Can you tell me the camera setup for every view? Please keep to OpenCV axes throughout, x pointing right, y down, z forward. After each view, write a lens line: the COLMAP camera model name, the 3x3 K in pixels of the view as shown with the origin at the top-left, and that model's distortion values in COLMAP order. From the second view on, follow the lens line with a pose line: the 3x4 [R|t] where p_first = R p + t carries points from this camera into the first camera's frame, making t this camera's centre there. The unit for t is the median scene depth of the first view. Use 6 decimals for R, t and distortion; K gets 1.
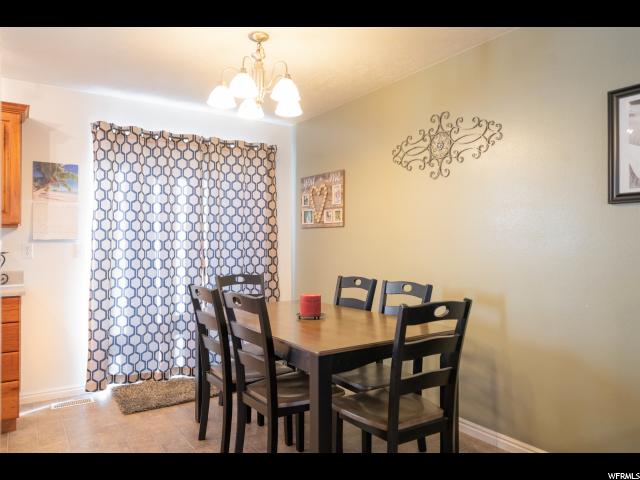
lens RADIAL K [[454.3, 0, 323.6], [0, 454.3, 238.6], [0, 0, 1]] dist [0.000126, -0.003227]
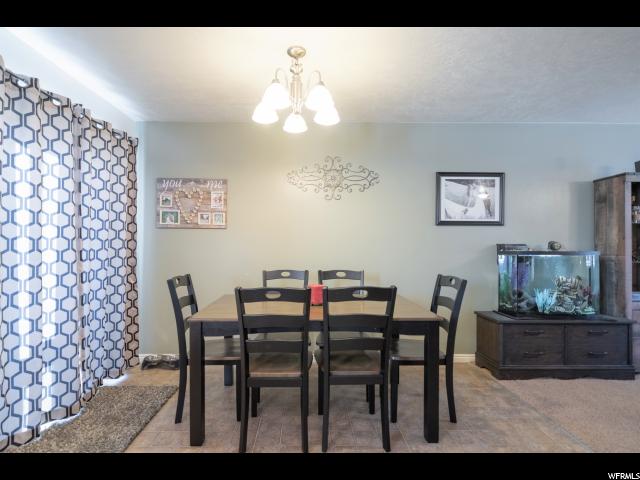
lens RADIAL K [[318.7, 0, 321.2], [0, 318.7, 244.3], [0, 0, 1]] dist [0.000661, 0.000666]
pose [[0.549676, 0.002995, 0.835373, -0.499058], [-0.013990, 0.999886, 0.005621, 0.005280], [-0.835261, -0.014777, 0.549655, 0.353002]]
